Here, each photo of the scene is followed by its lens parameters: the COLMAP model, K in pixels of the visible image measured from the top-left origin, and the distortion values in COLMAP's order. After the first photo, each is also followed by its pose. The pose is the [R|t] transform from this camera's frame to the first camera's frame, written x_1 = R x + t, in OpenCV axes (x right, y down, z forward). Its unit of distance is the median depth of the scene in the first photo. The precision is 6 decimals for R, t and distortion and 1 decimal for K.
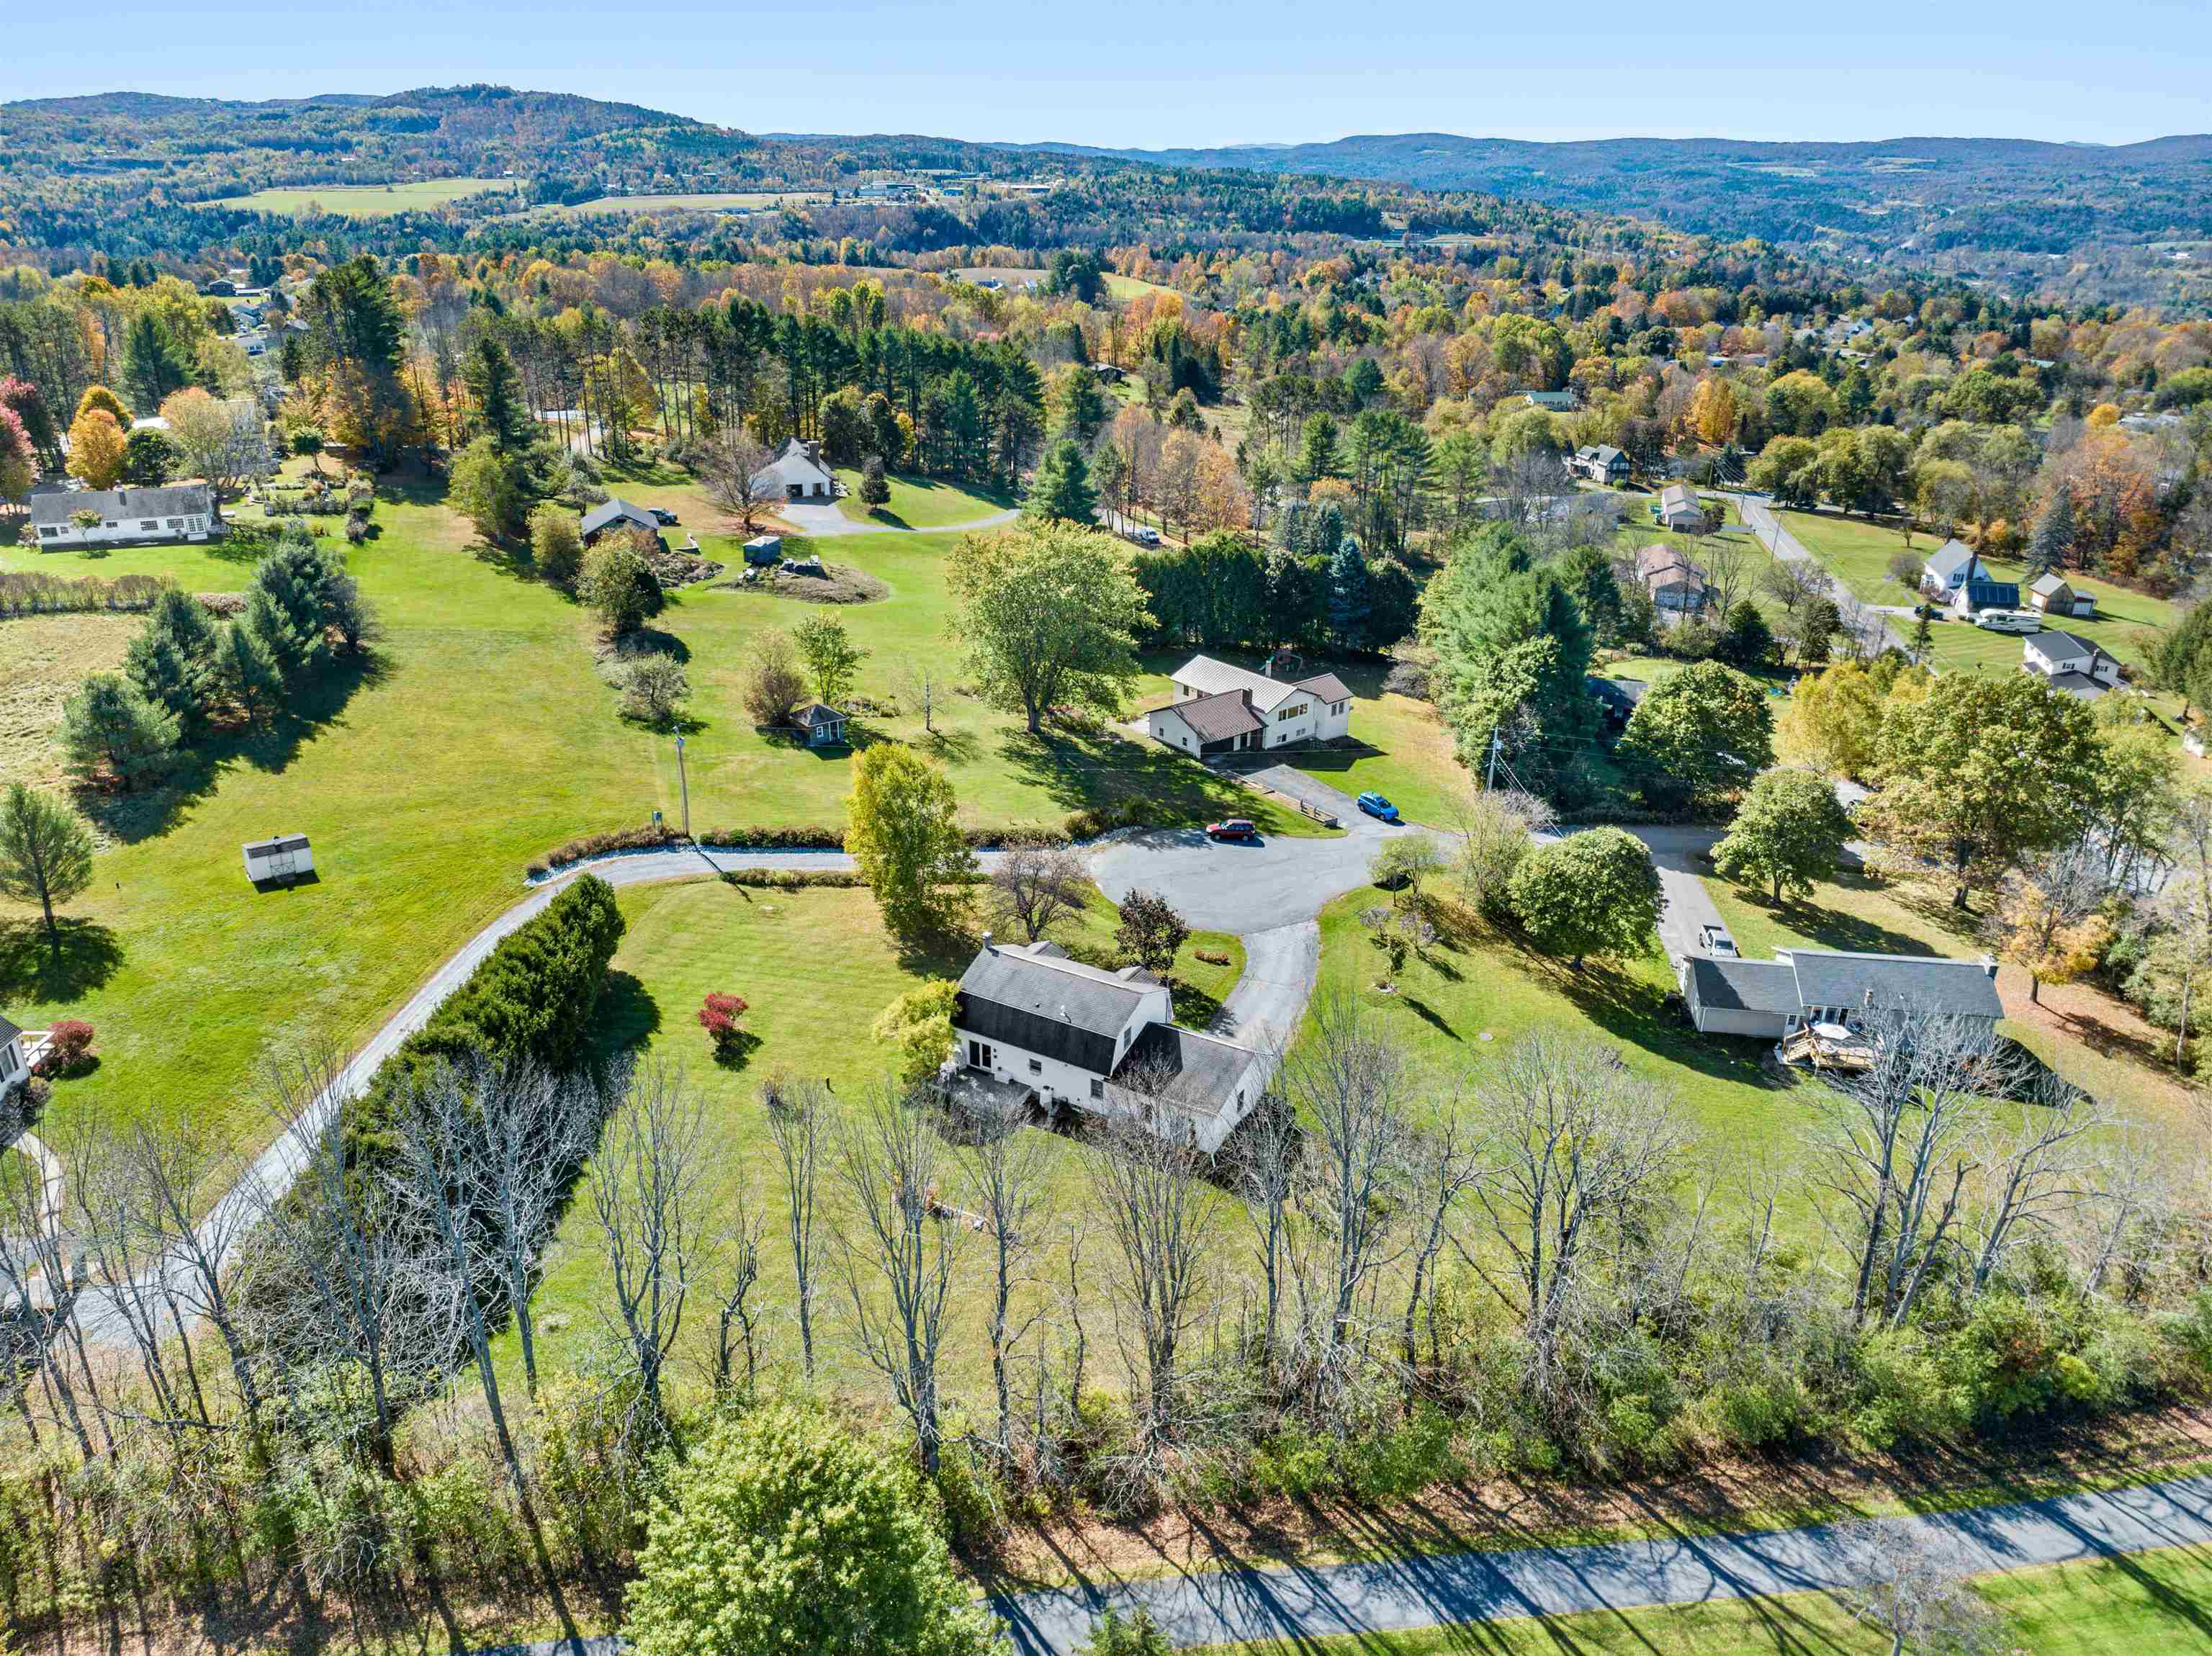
lens RADIAL K [[1545.2, 0, 1106.0], [0, 1545.2, 828.0], [0, 0, 1]] dist [-0.052522, 0.023810]
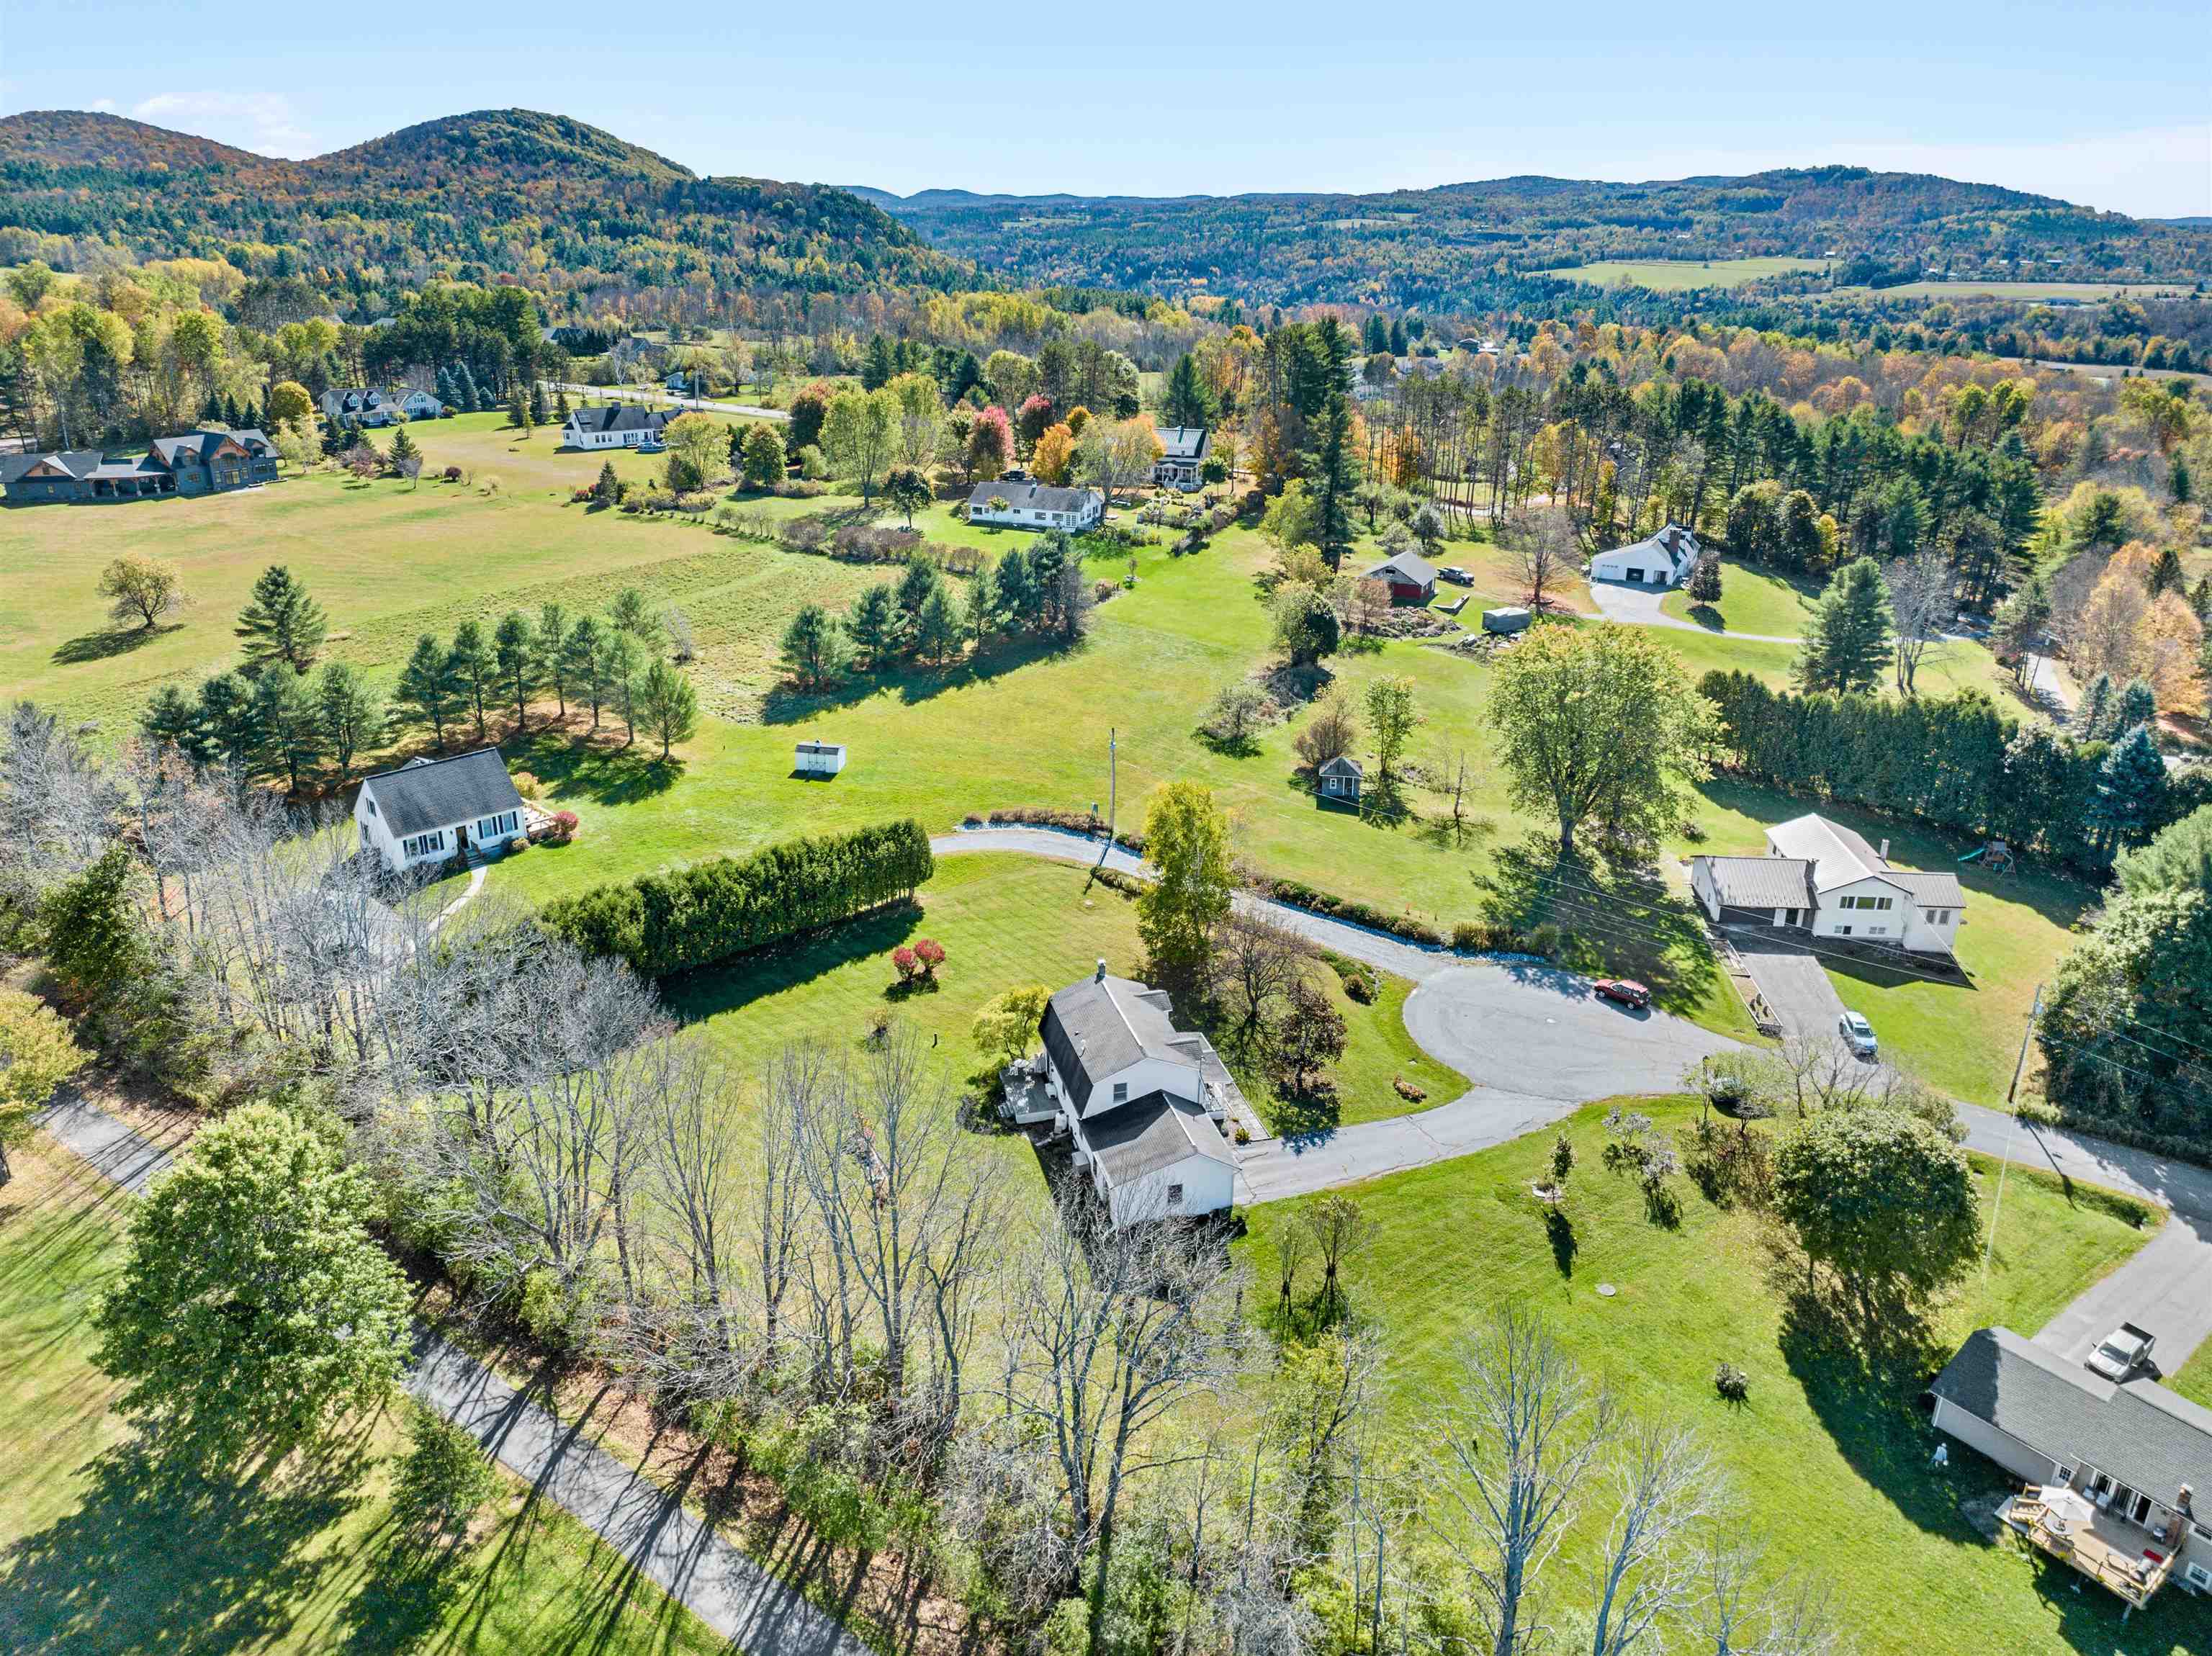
lens RADIAL K [[1542.2, 0, 1106.0], [0, 1542.2, 828.0], [0, 0, 1]] dist [-0.036148, -0.001691]
pose [[0.711061, 0.249408, -0.657410, 0.306728], [-0.278923, 0.958318, 0.061881, -0.043462], [0.645441, 0.139366, 0.750988, 0.105045]]
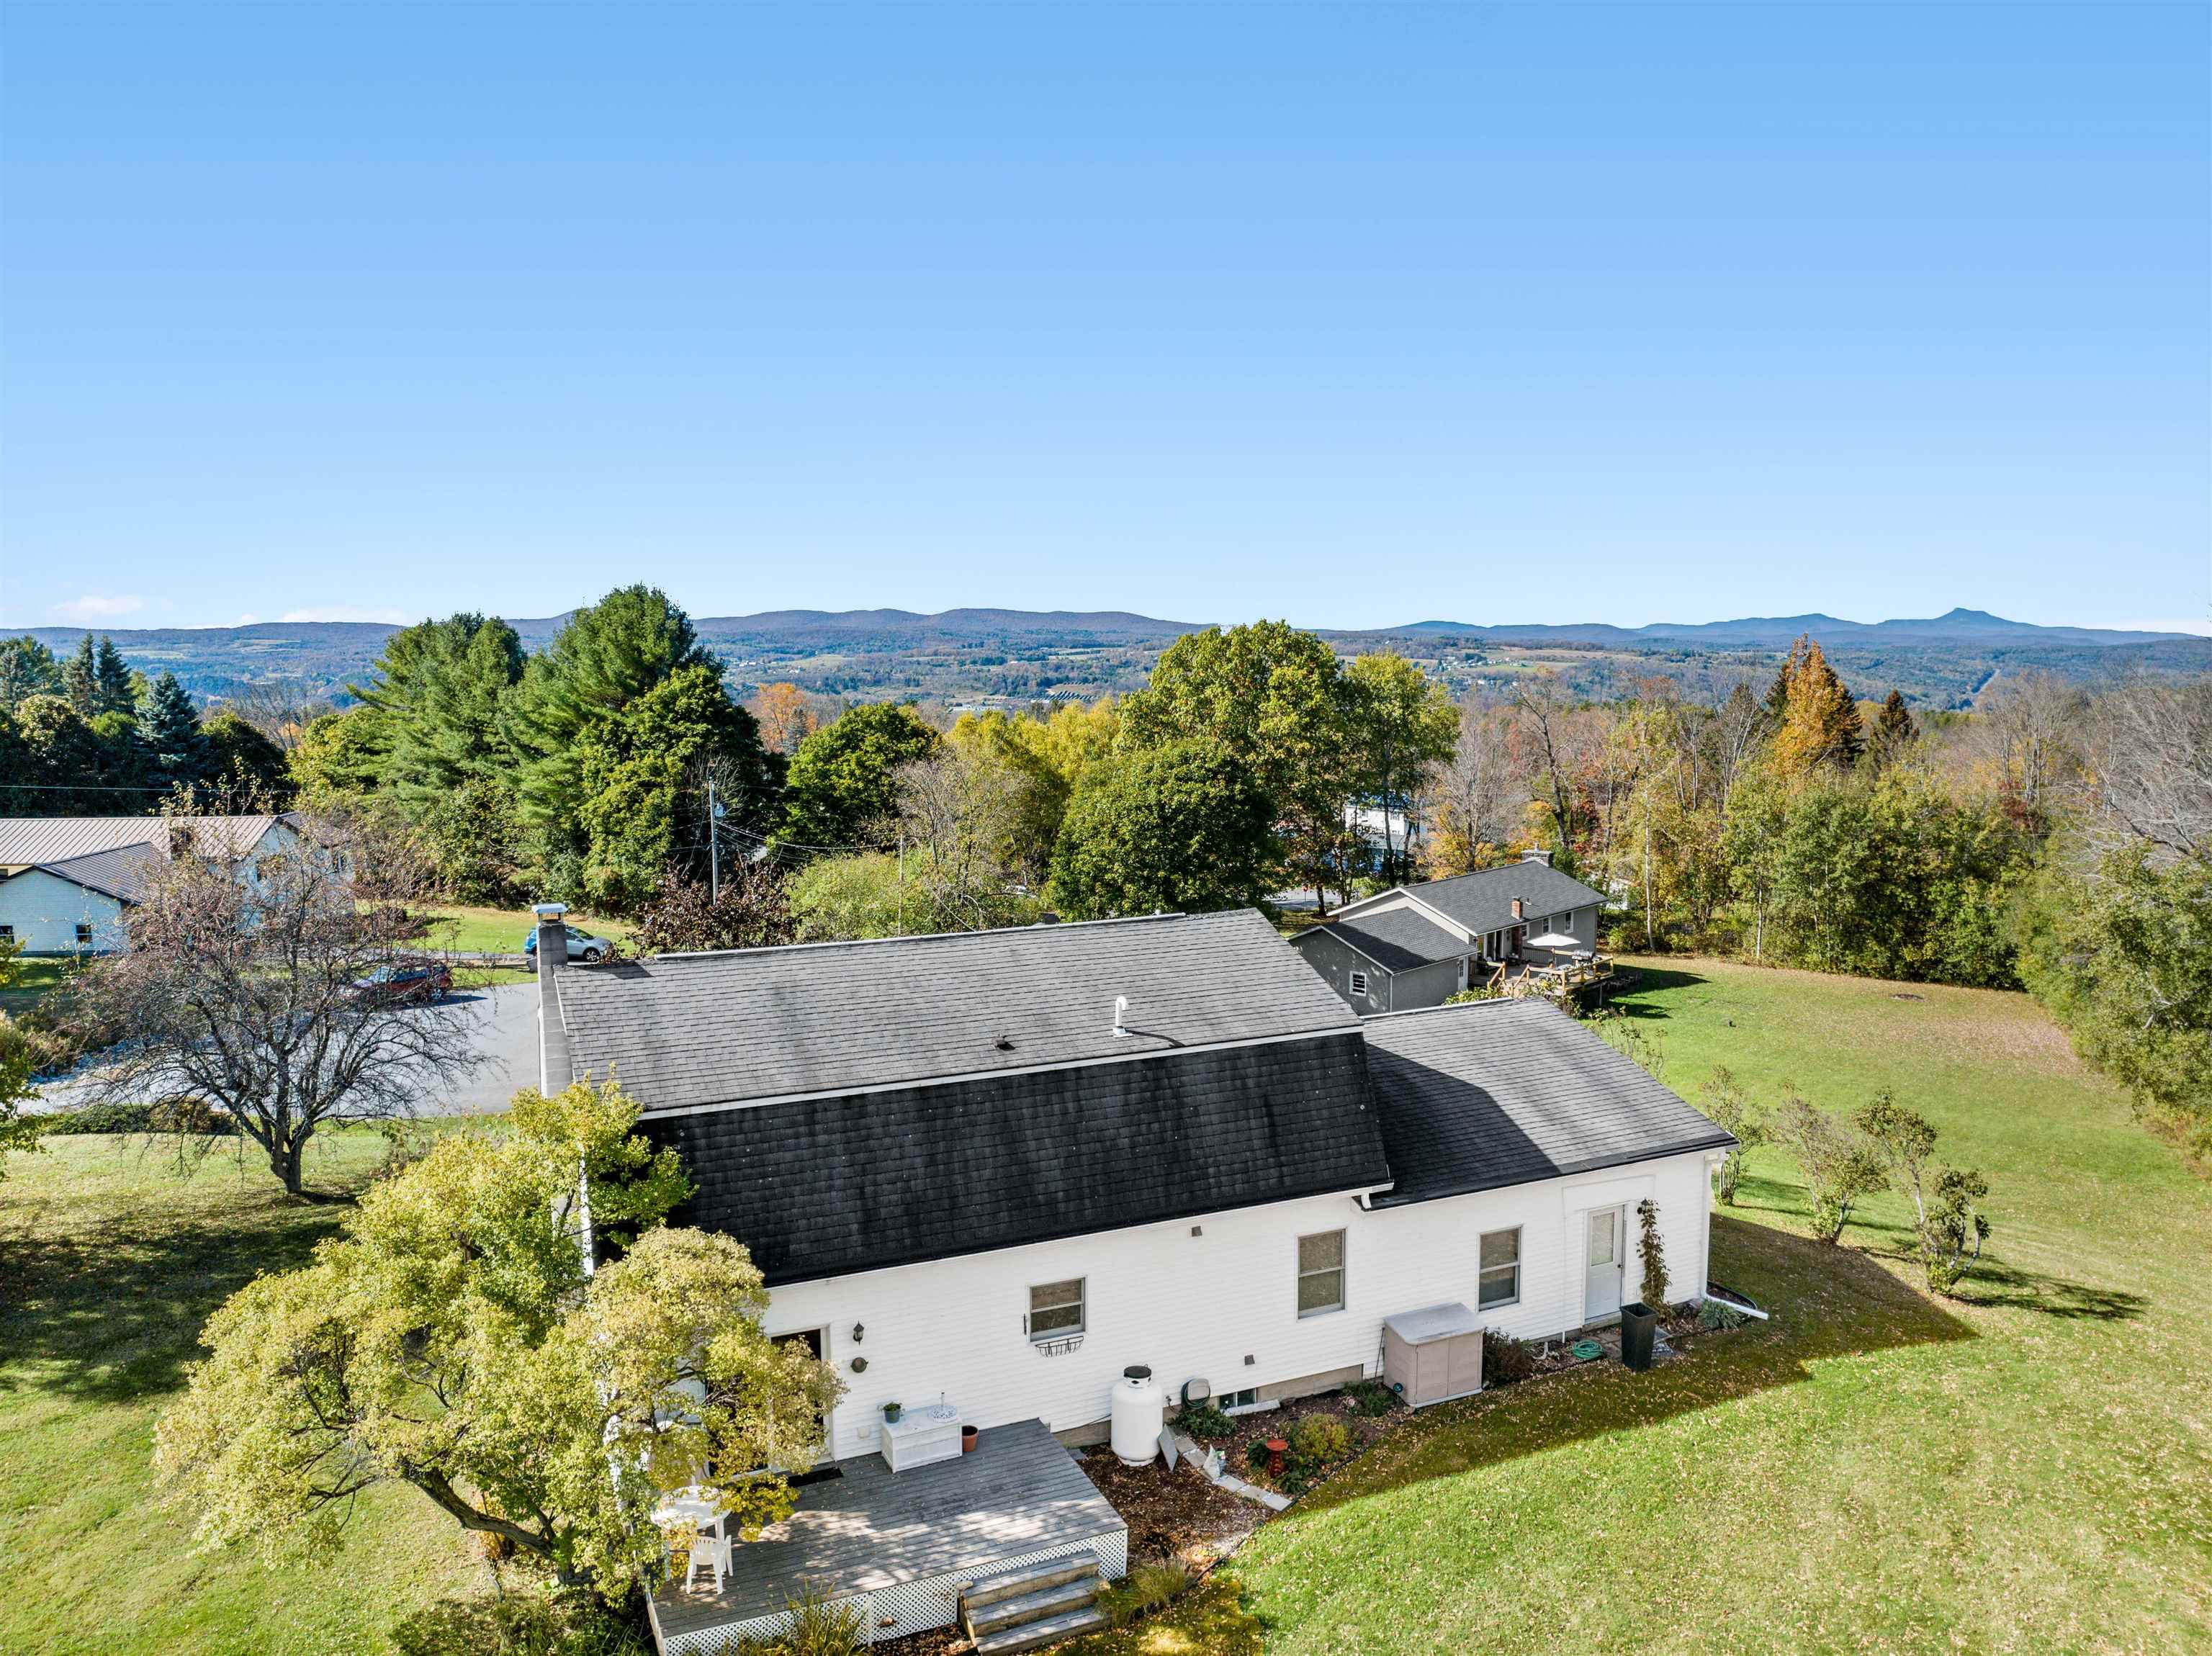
lens RADIAL K [[1542.2, 0, 1106.0], [0, 1542.2, 828.0], [0, 0, 1]] dist [-0.036148, -0.001691]
pose [[0.584234, -0.102714, 0.805059, -0.109816], [0.330415, 0.936132, -0.120346, 0.058230], [-0.741280, 0.336314, 0.580859, 0.417397]]
